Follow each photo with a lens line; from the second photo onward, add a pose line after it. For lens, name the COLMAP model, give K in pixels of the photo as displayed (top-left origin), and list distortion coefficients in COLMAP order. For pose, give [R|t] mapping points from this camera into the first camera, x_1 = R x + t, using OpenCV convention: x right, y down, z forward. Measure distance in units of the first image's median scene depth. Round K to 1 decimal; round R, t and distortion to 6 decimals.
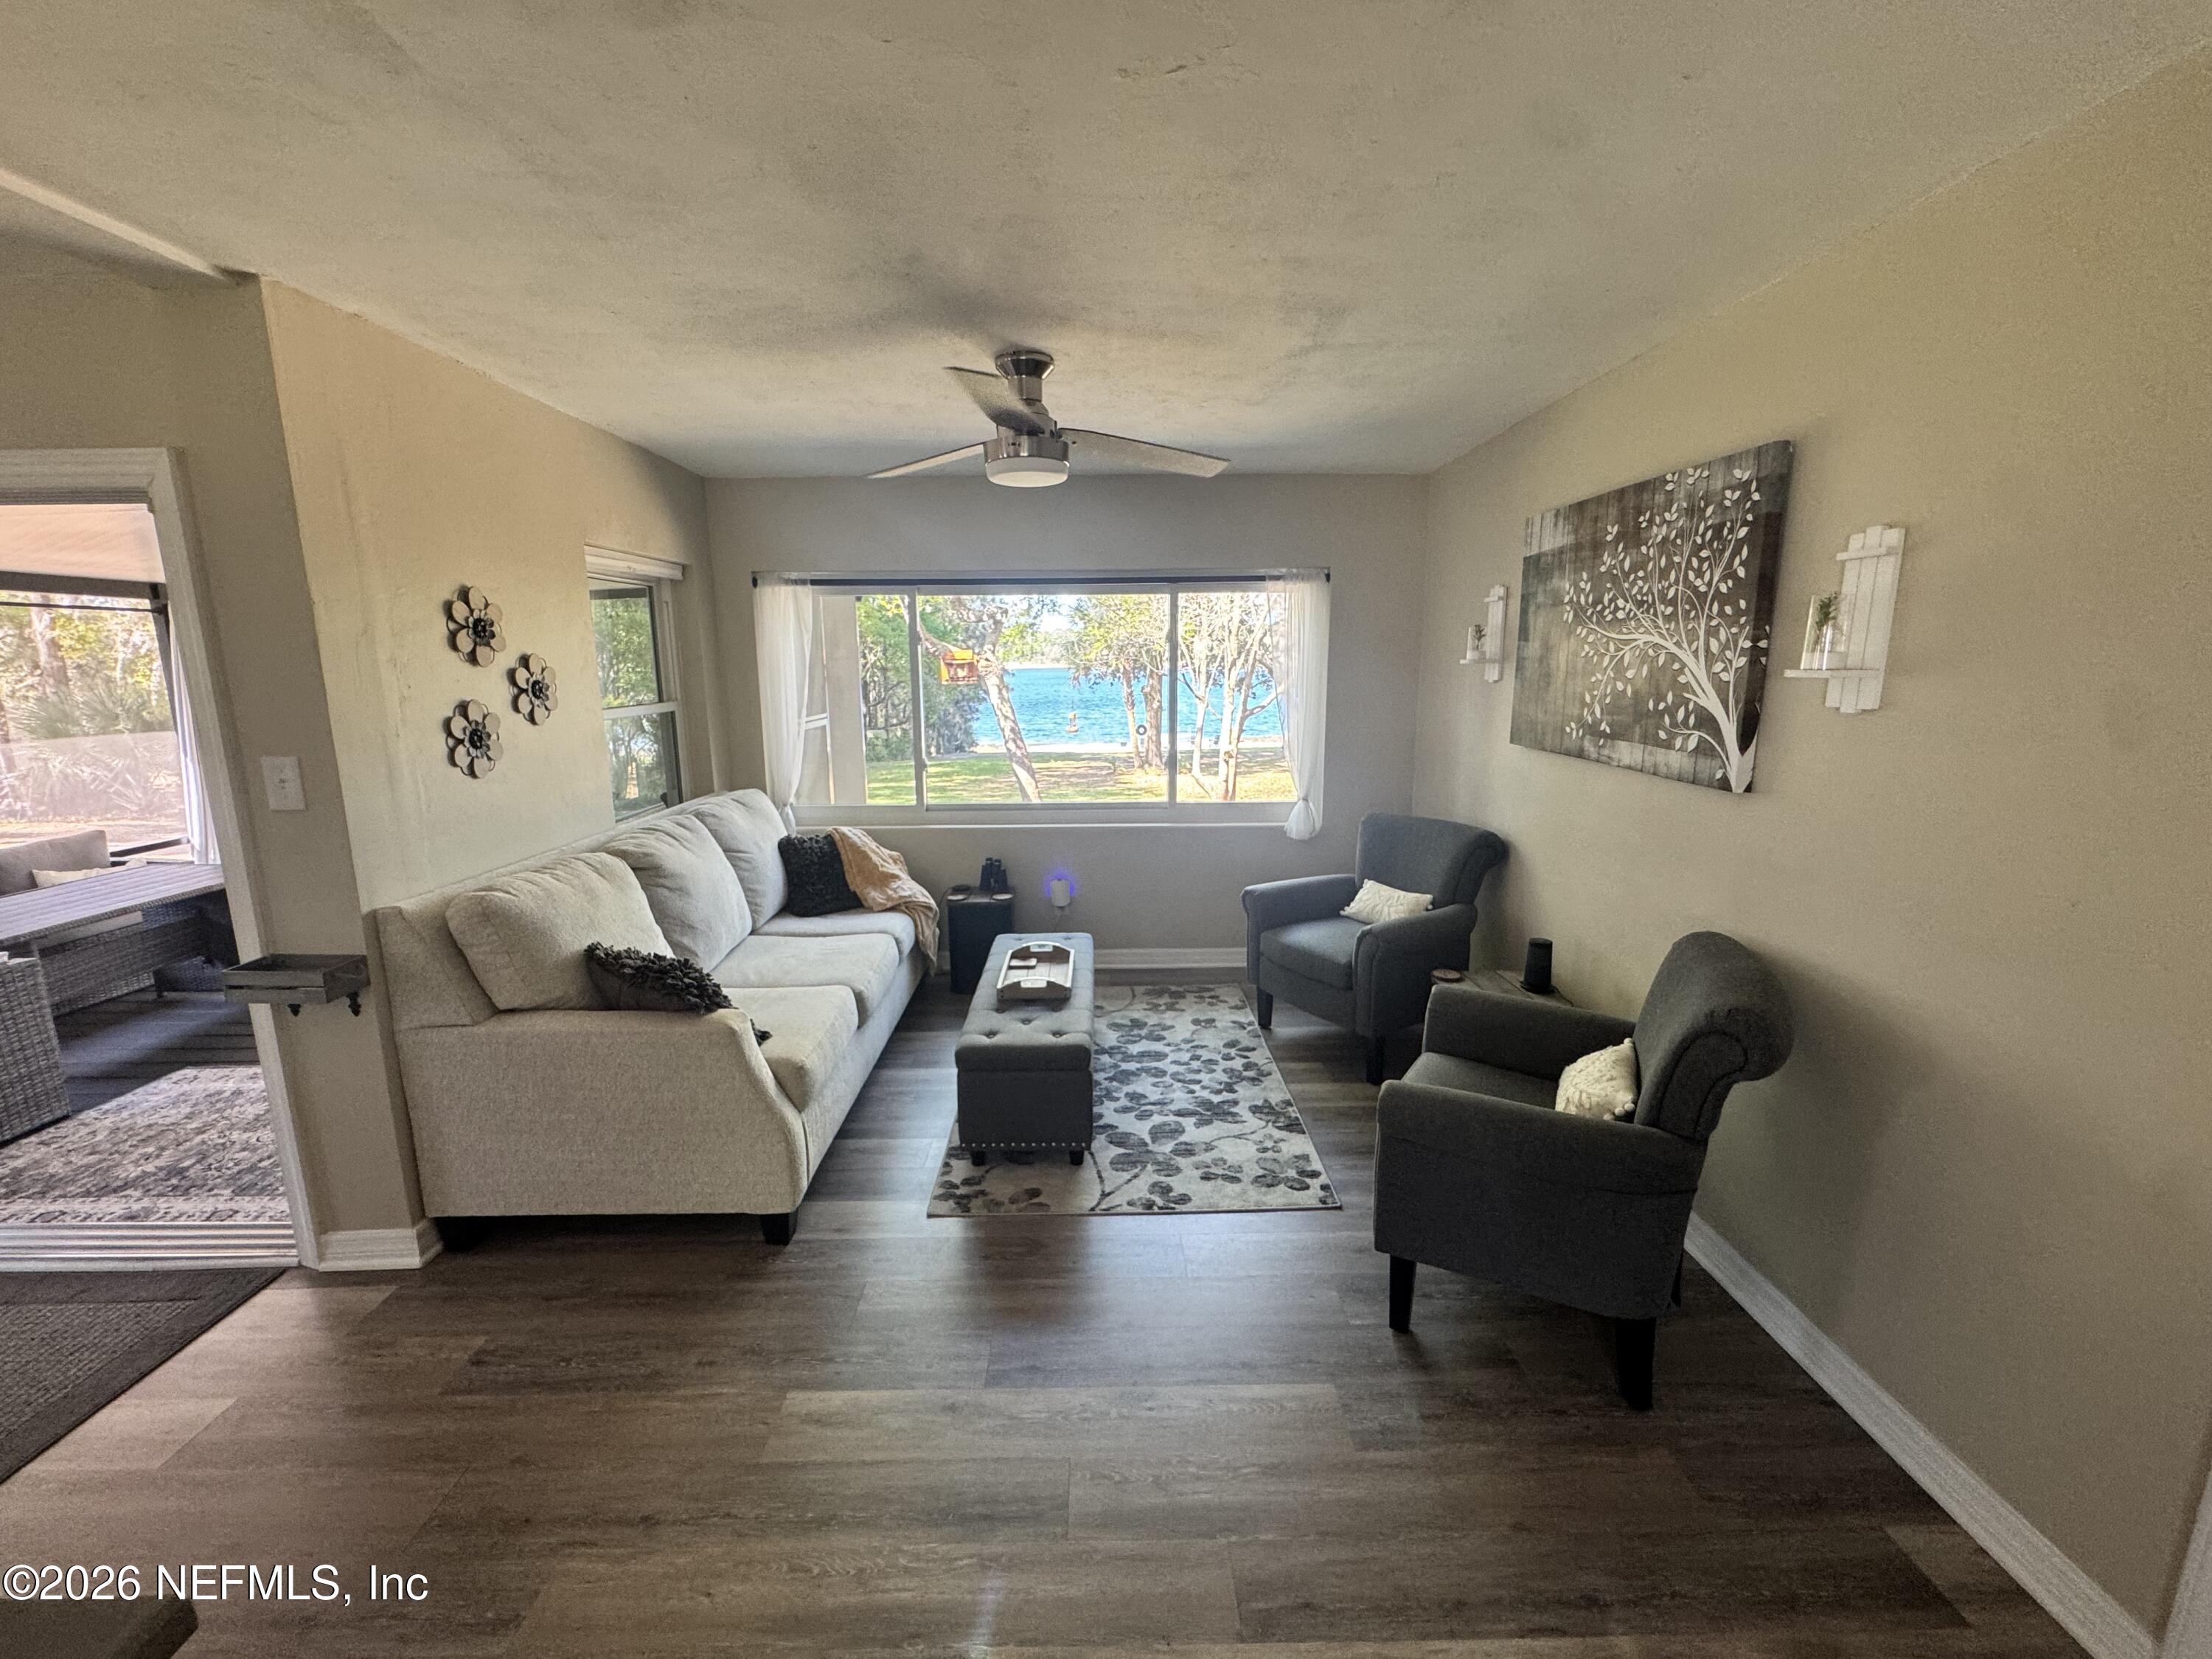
lens RADIAL K [[892.0, 0, 1106.0], [0, 892.0, 829.5], [0, 0, 1]] dist [-0.003821, -0.000186]
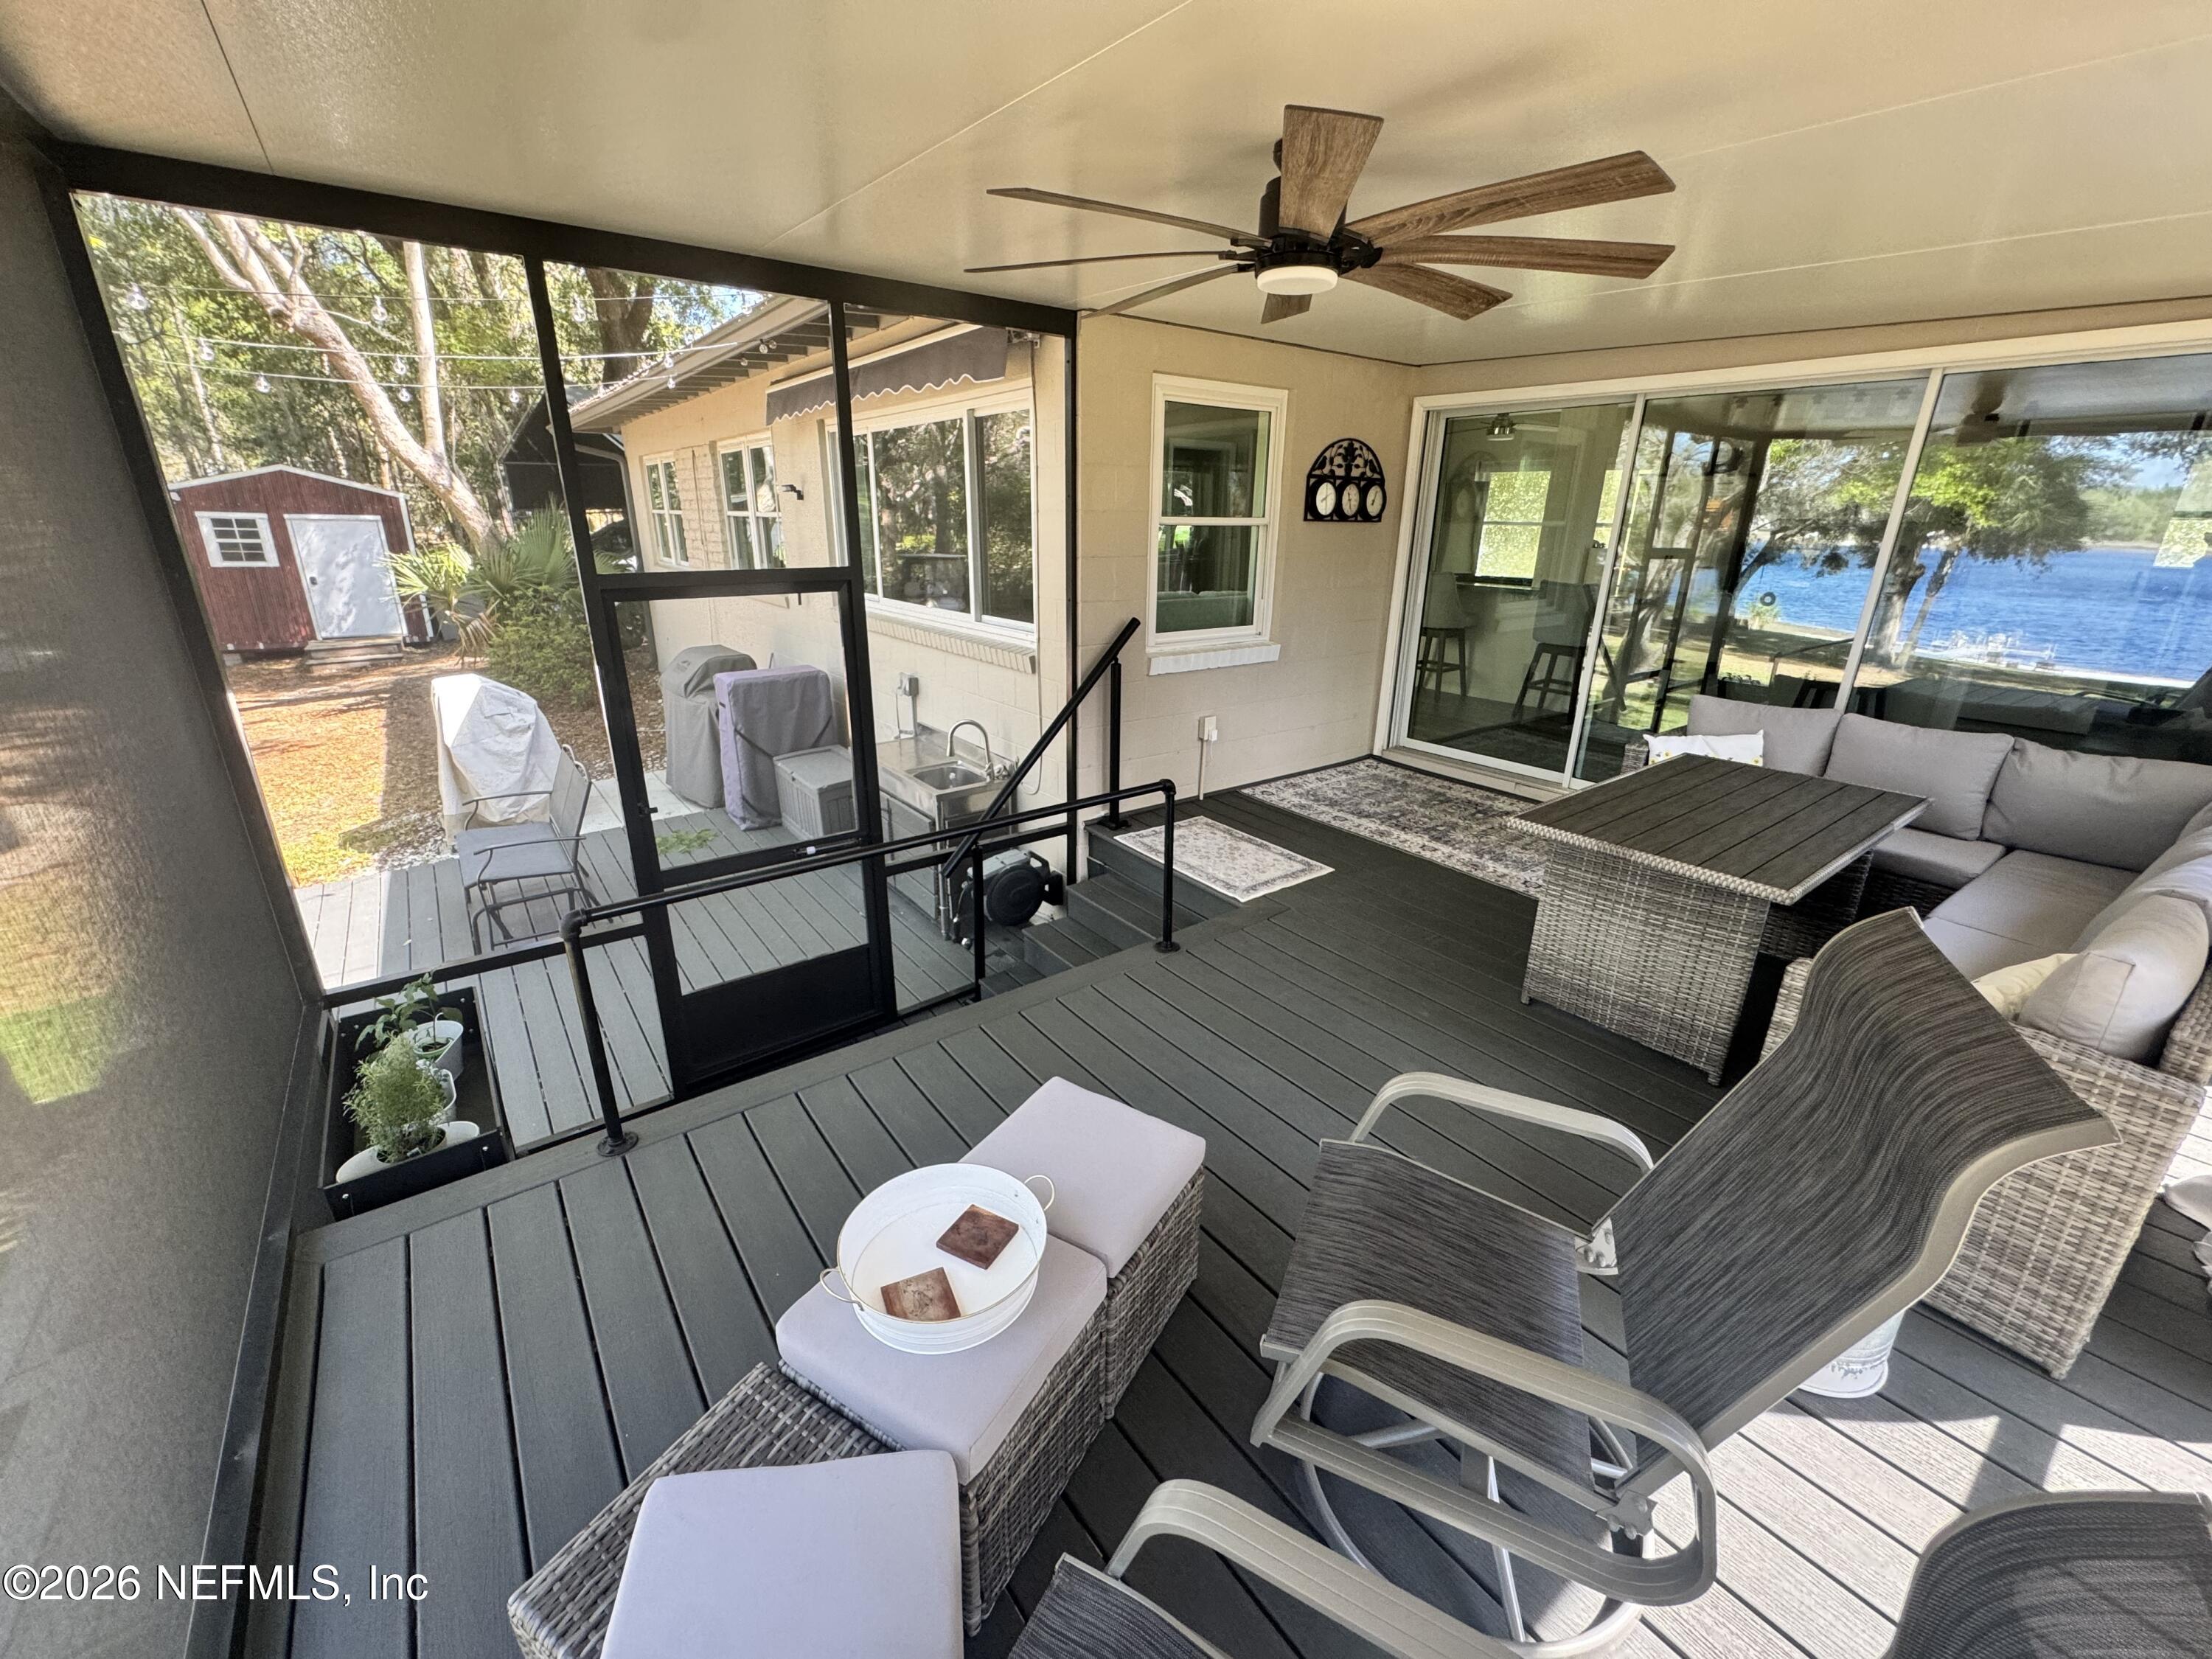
lens RADIAL K [[880.5, 0, 1102.5], [0, 880.5, 830.7], [0, 0, 1]] dist [-0.009461, 0.000294]
pose [[-0.583100, -0.274701, 0.764548, -2.001822], [0.150185, 0.888427, 0.433753, -0.404684], [-0.798398, 0.367745, -0.476785, 2.480793]]
